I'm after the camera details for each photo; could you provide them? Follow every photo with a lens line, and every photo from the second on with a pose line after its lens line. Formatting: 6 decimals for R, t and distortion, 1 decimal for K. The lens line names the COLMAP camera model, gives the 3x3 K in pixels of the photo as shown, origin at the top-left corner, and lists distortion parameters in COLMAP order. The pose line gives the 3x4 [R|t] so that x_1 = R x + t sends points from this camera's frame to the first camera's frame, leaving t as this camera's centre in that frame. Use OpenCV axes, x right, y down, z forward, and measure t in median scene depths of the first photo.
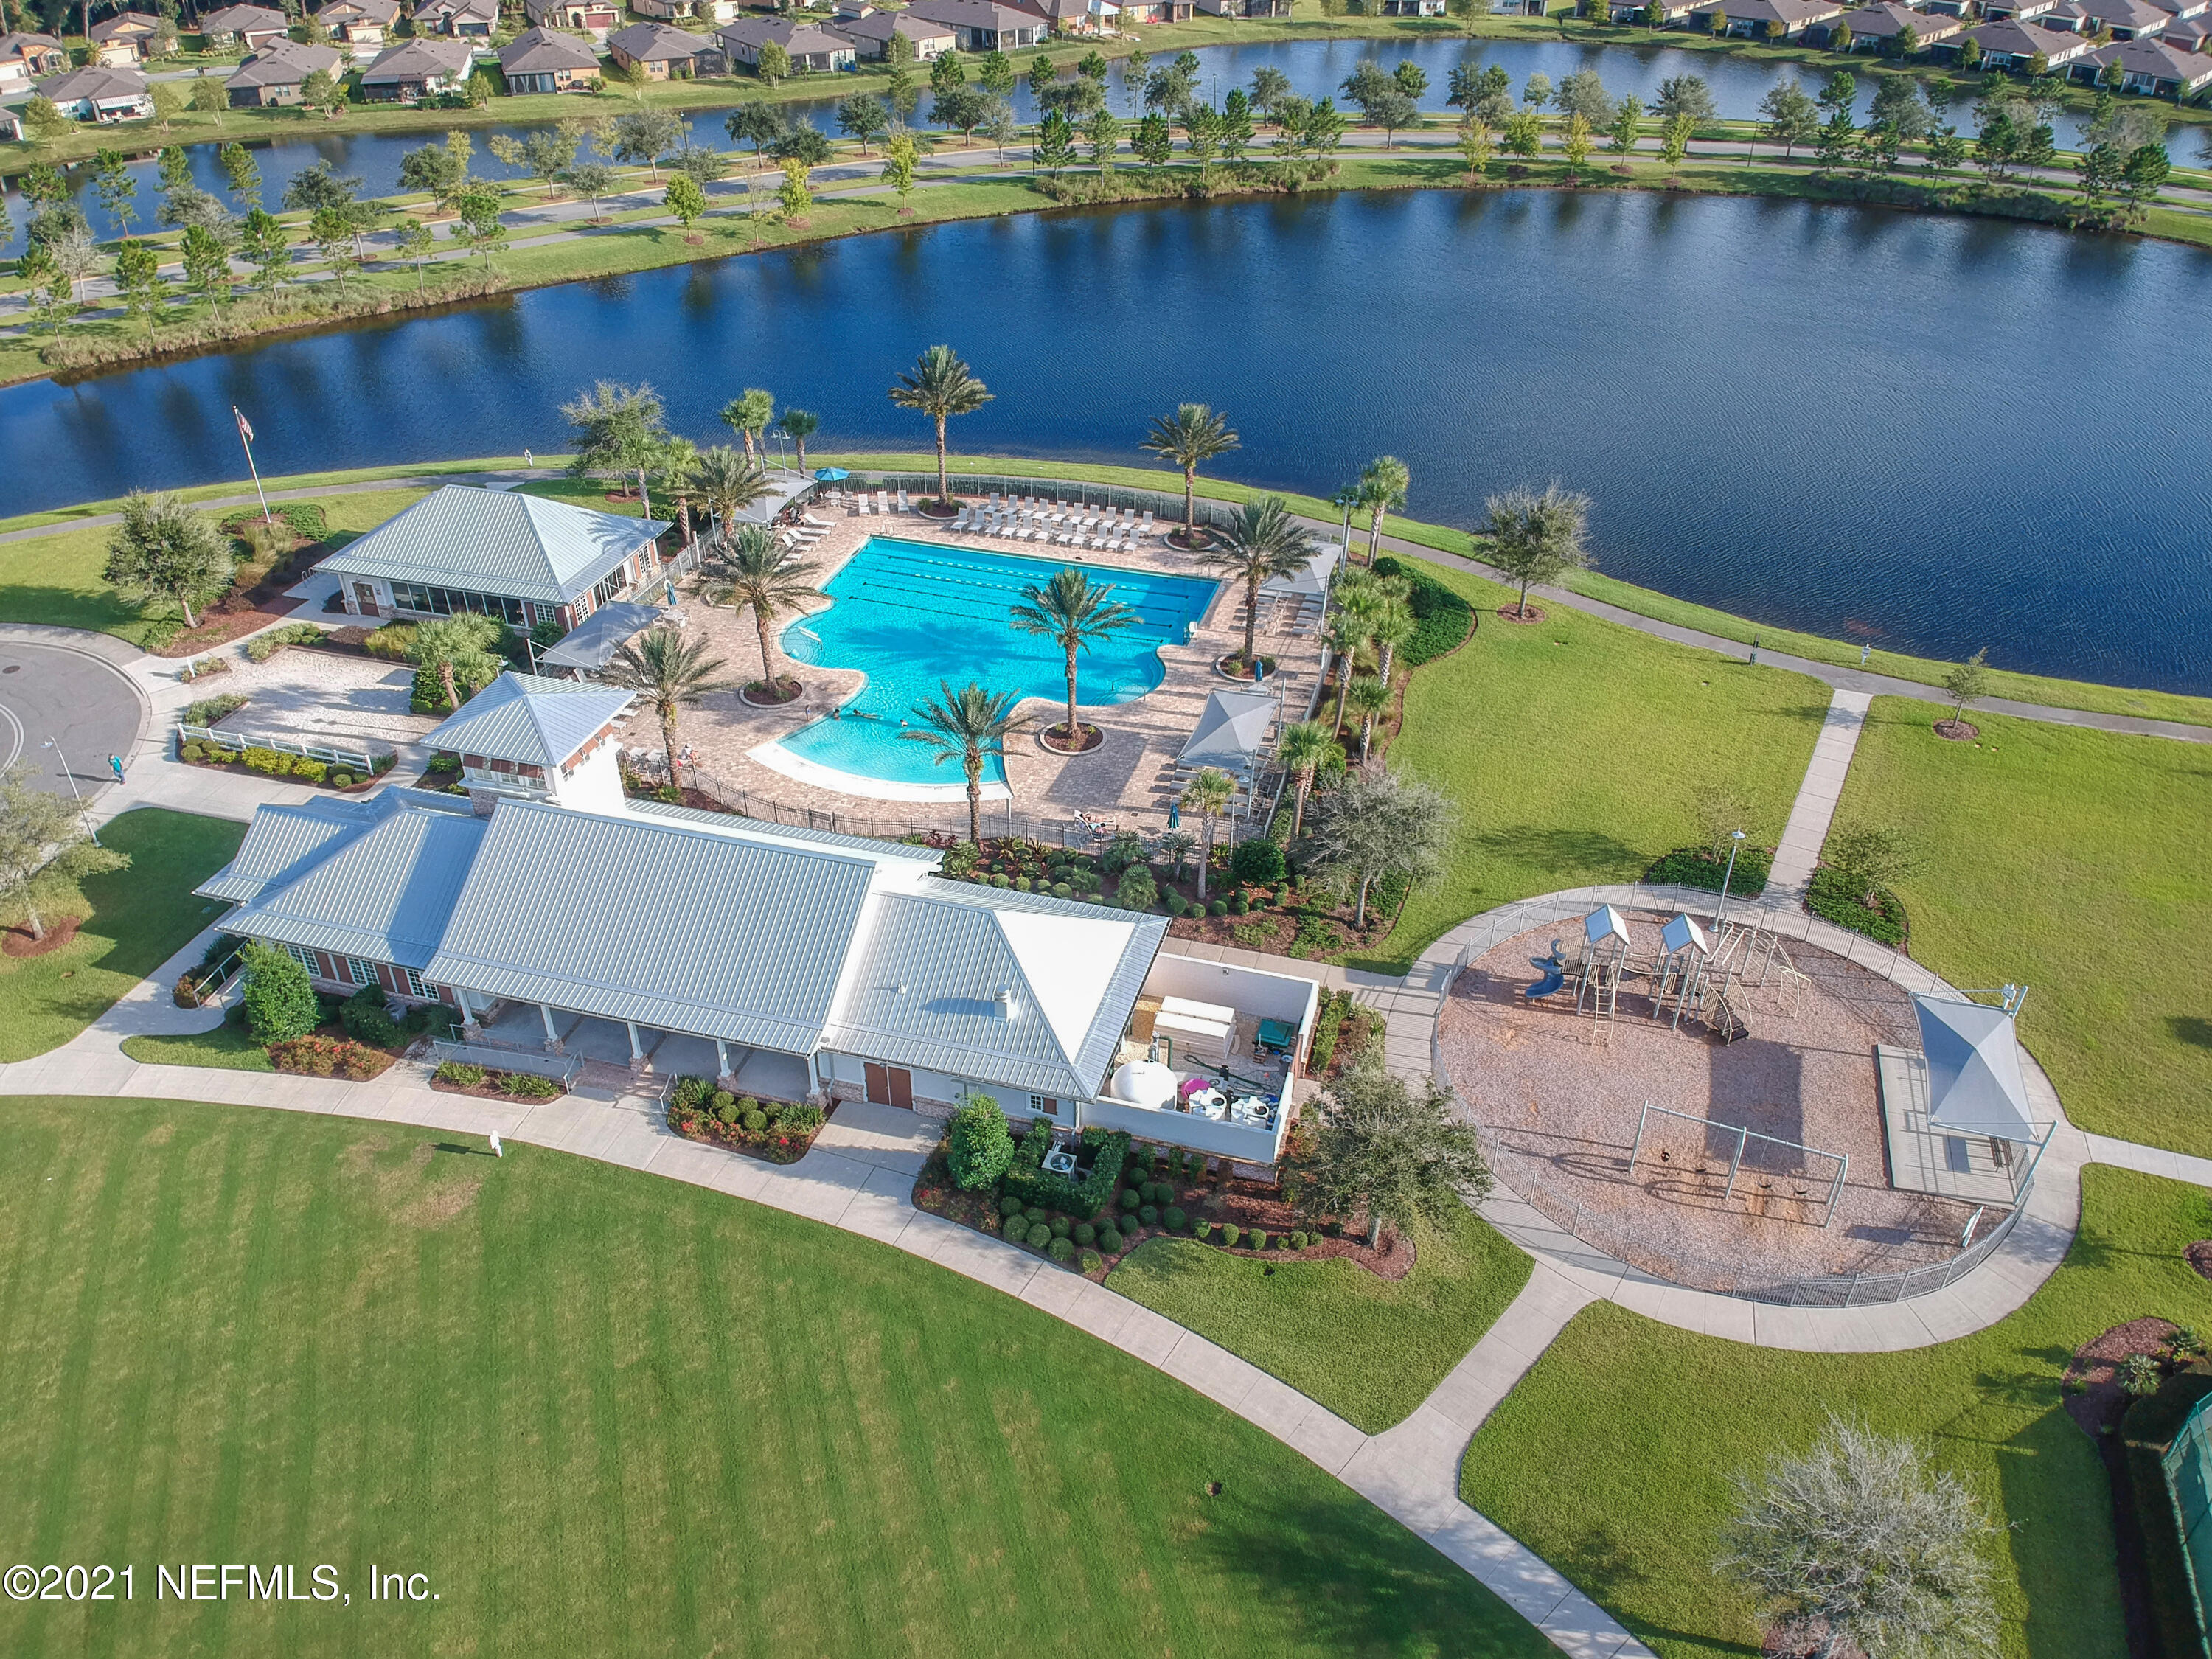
lens RADIAL K [[1665.1, 0, 1102.9], [0, 1665.1, 792.0], [0, 0, 1]] dist [0.092696, -0.183011]
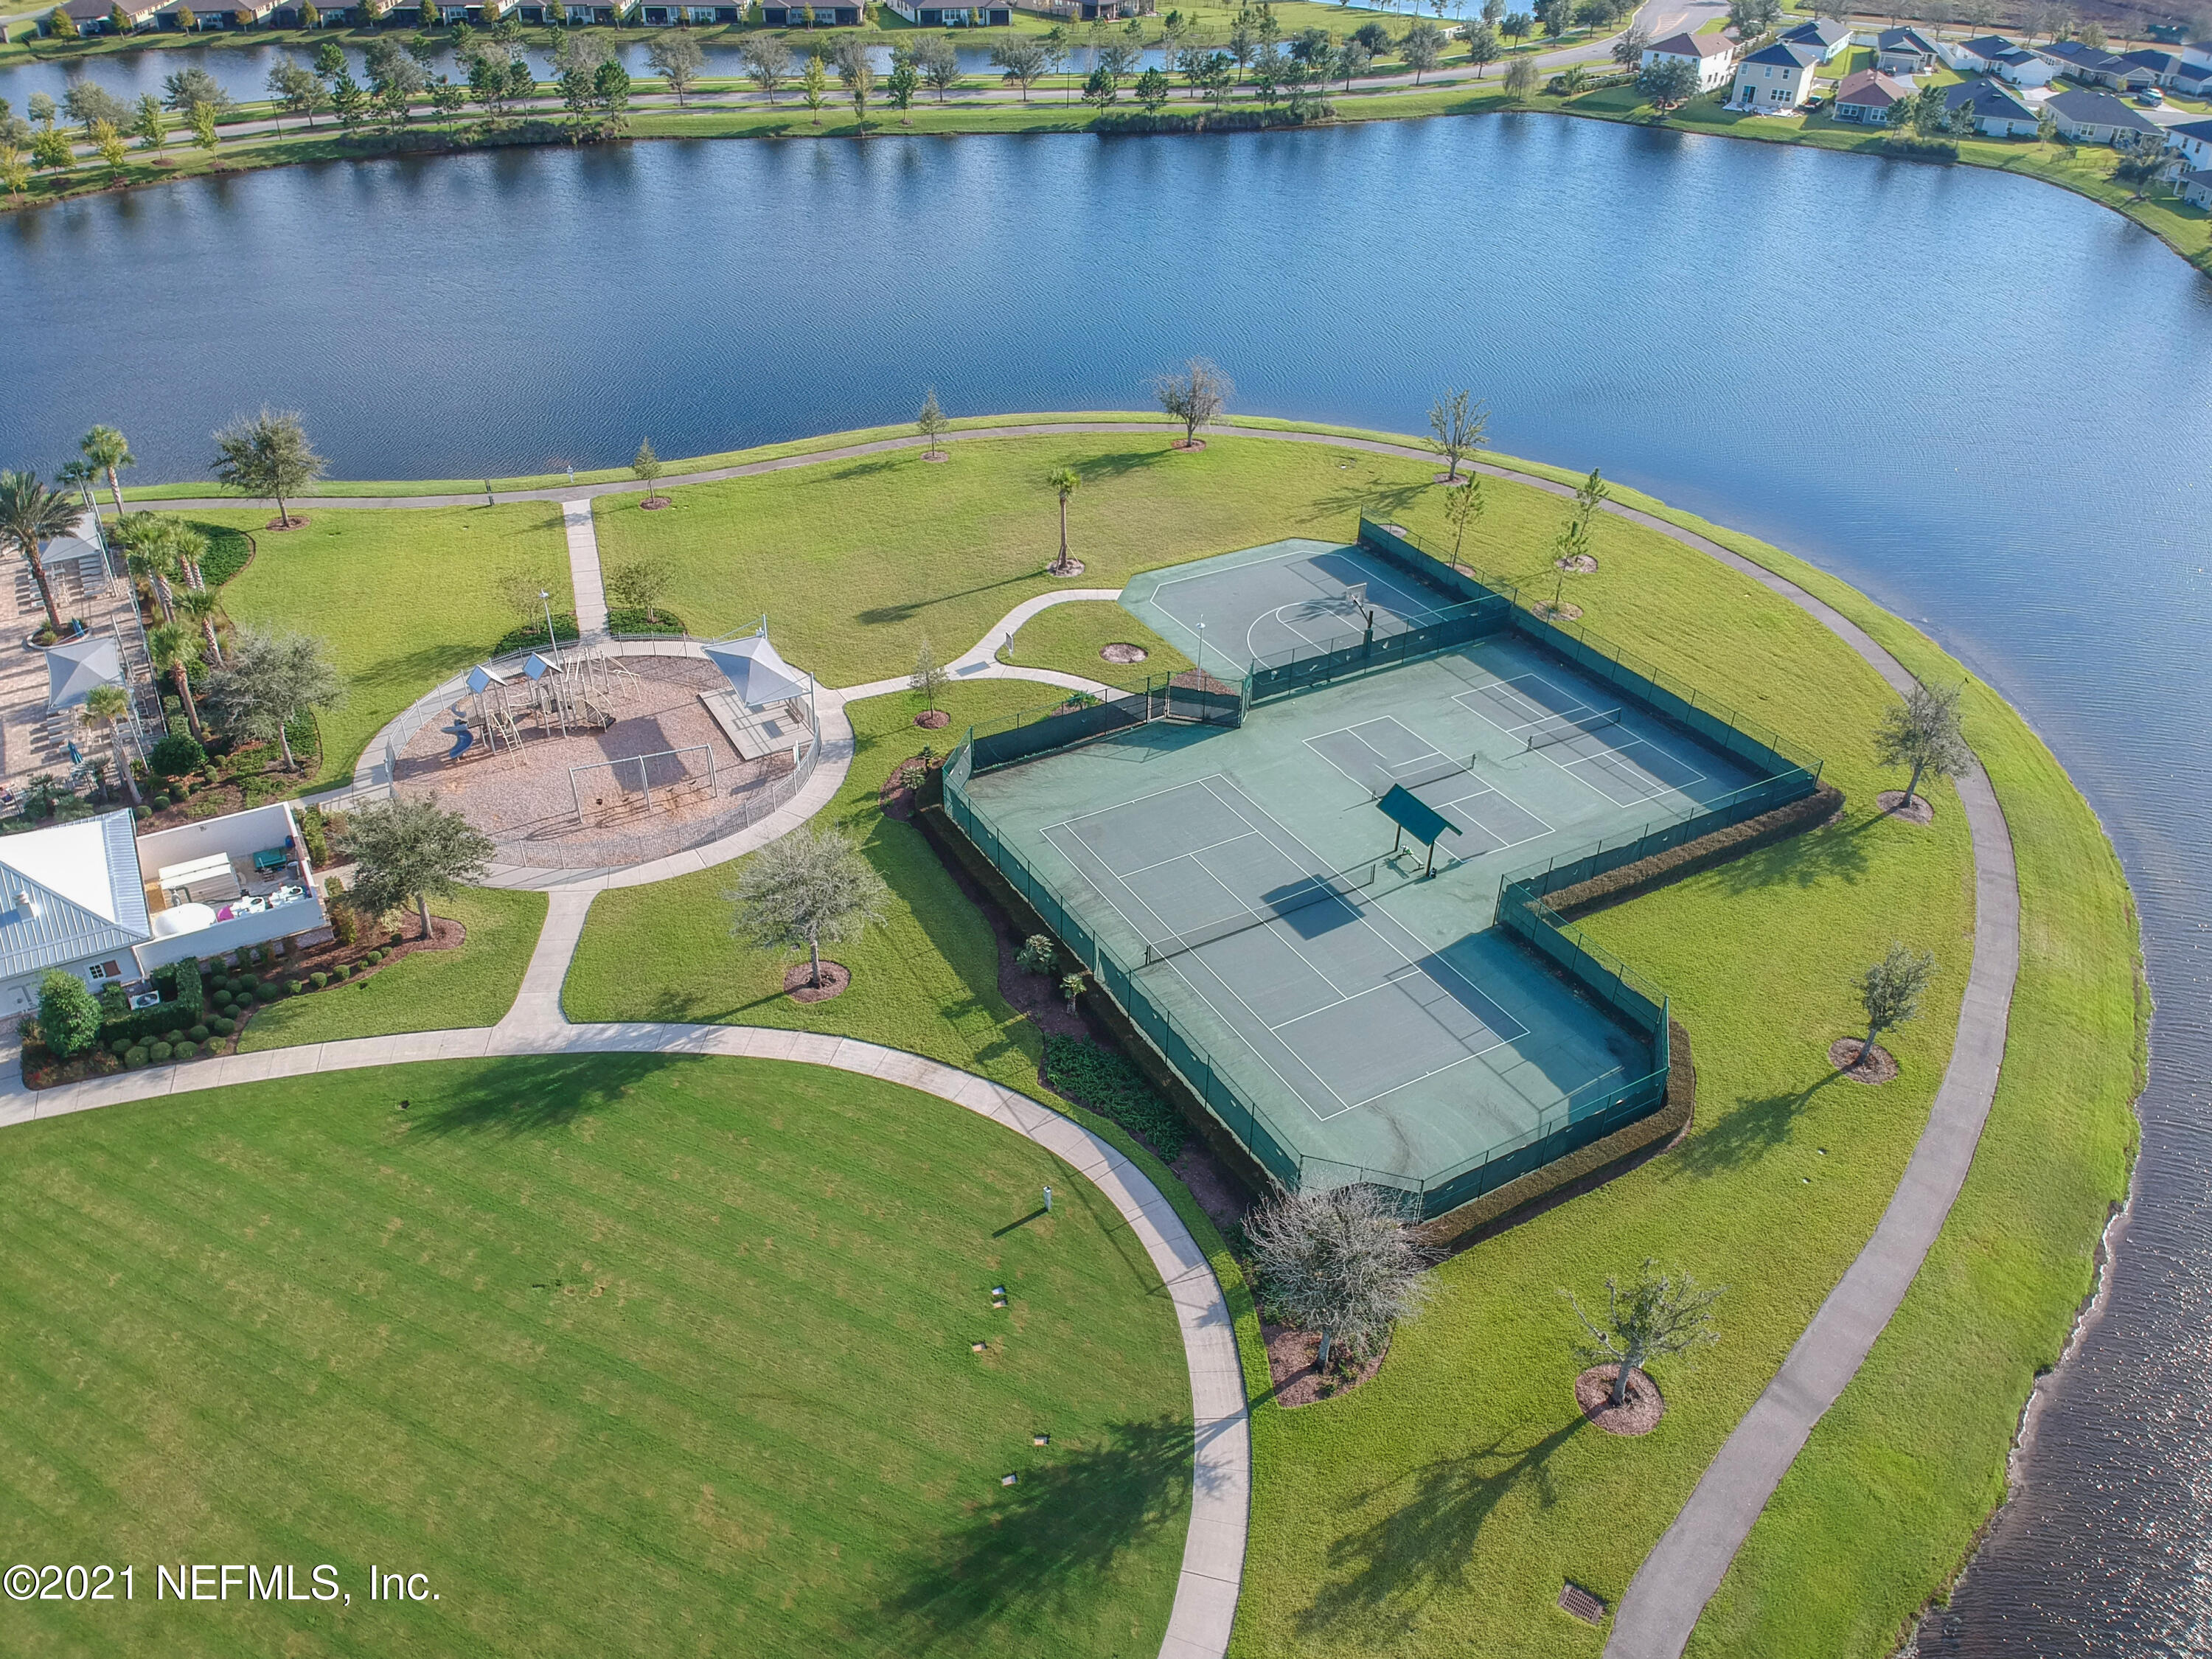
lens RADIAL K [[1614.8, 0, 1118.5], [0, 1614.8, 843.7], [0, 0, 1]] dist [0.085745, -0.146811]
pose [[0.686602, -0.400892, 0.606518, -0.137877], [0.372612, 0.910378, 0.179924, 0.113174], [-0.624290, 0.102460, 0.774444, -0.211420]]
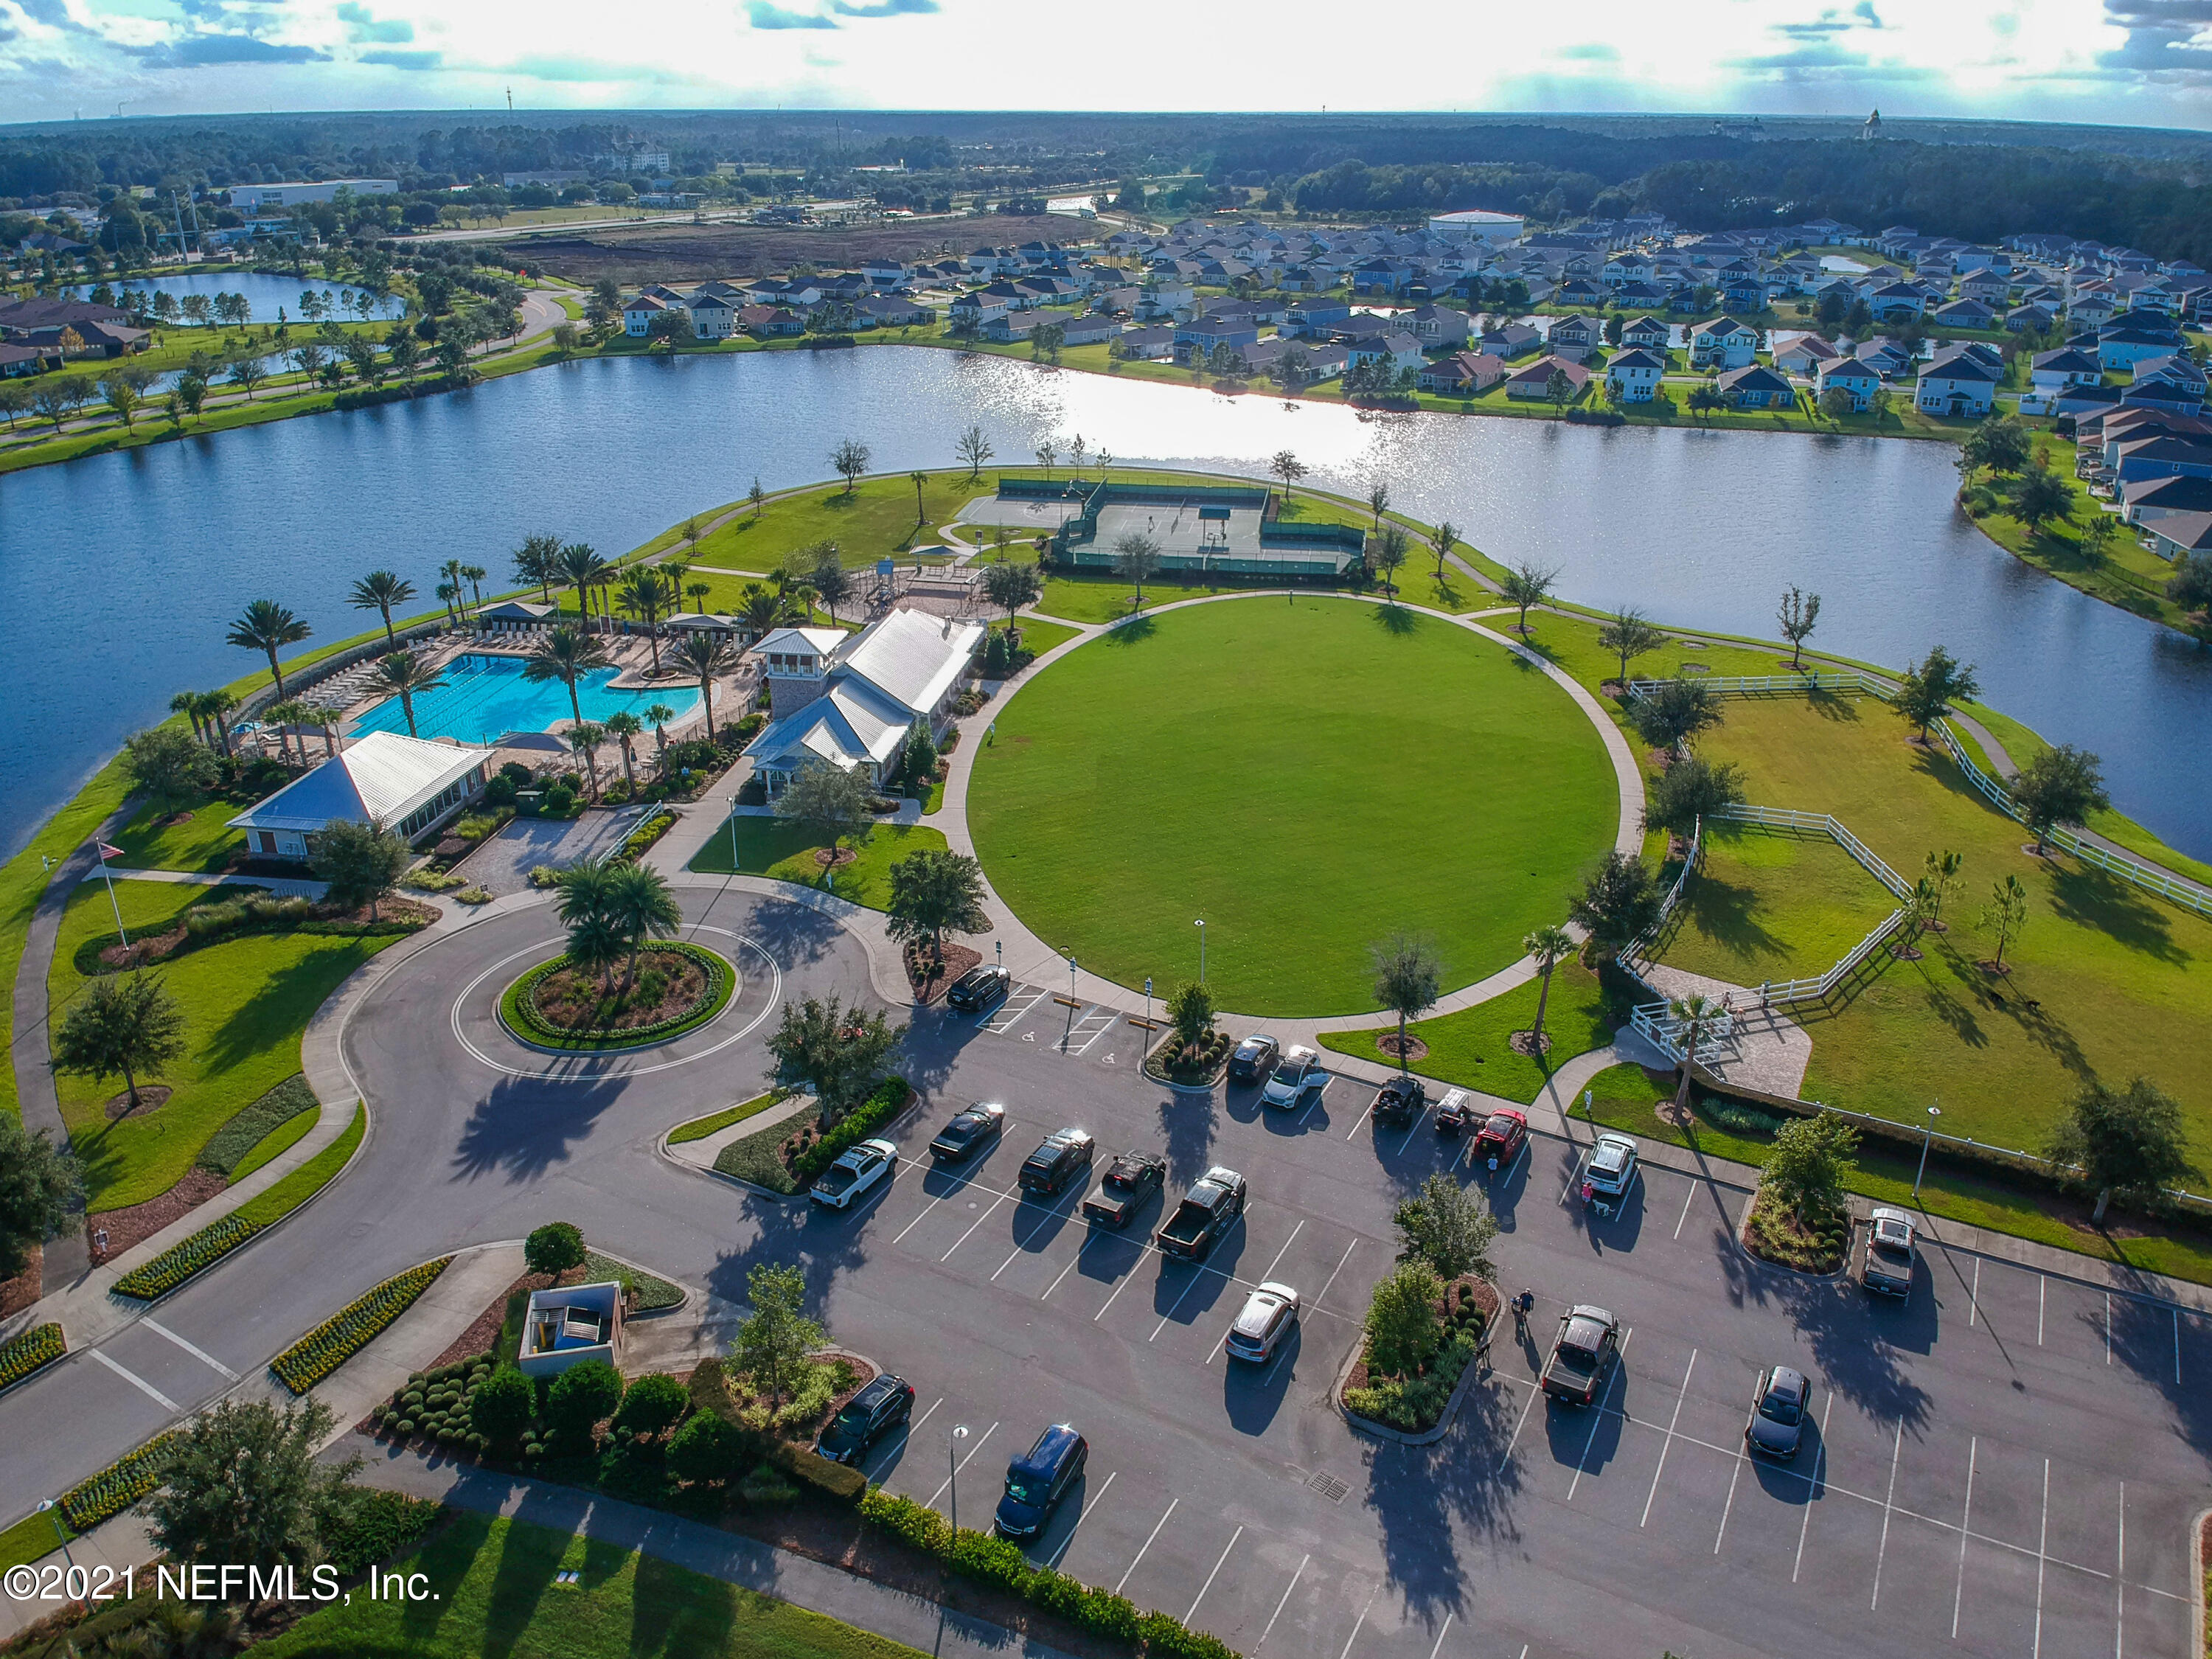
lens RADIAL K [[1614.8, 0, 1118.5], [0, 1614.8, 843.7], [0, 0, 1]] dist [0.085745, -0.146811]
pose [[-0.133596, -0.414856, 0.900026, -1.715064], [0.528232, 0.738600, 0.418857, -0.367924], [-0.838524, 0.531381, 0.120466, 0.445847]]
